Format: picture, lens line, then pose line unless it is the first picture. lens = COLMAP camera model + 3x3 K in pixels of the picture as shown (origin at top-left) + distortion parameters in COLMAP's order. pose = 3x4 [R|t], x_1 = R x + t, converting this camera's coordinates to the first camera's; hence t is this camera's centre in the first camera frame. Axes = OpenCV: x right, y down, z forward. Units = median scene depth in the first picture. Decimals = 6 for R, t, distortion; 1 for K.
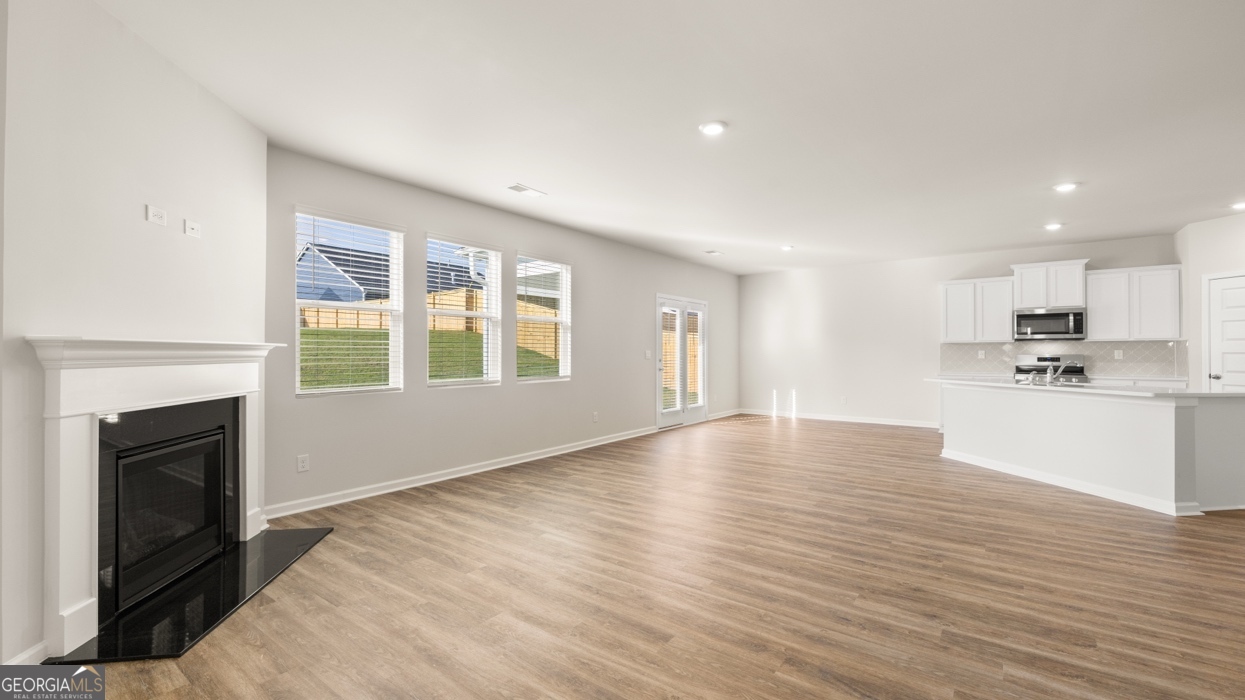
lens RADIAL K [[526.4, 0, 610.9], [0, 526.4, 352.7], [0, 0, 1]] dist [-0.003446, 0.001218]
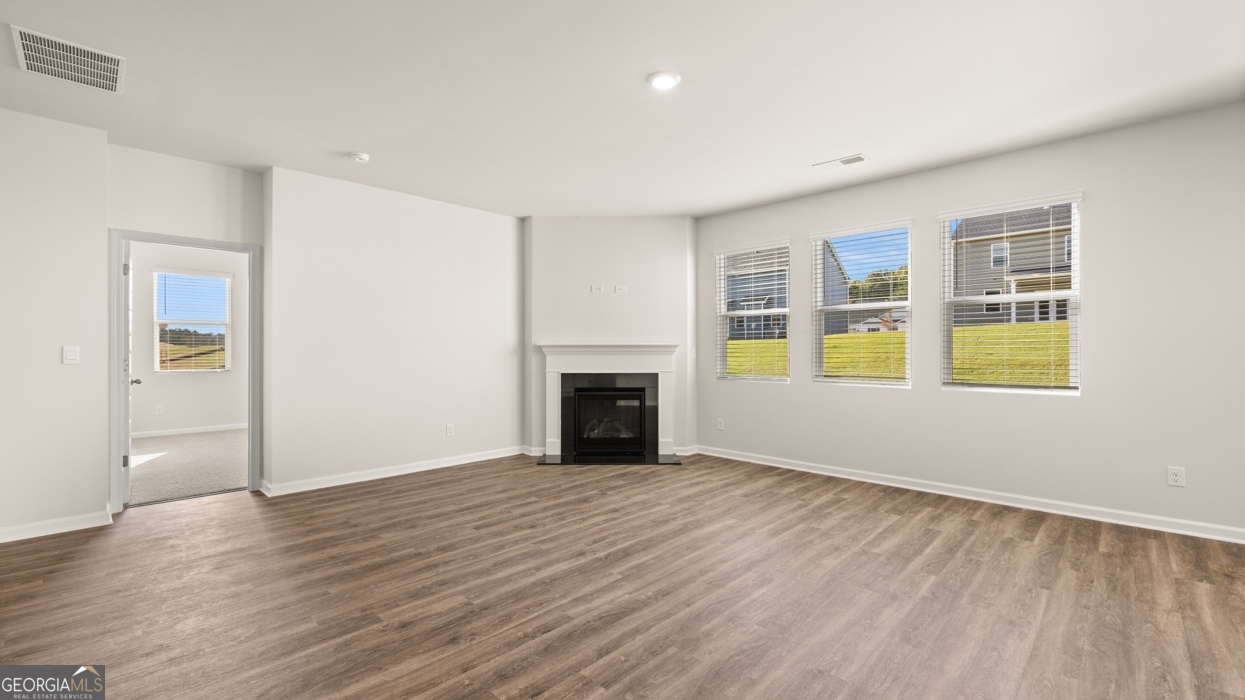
lens RADIAL K [[526.4, 0, 618.1], [0, 526.4, 348.7], [0, 0, 1]] dist [-0.003446, 0.001218]
pose [[-0.128930, 0.000164, -0.991654, 1.086692], [0.001680, 0.999999, -0.000053, -0.000518], [0.991652, -0.001673, -0.128930, 1.086915]]
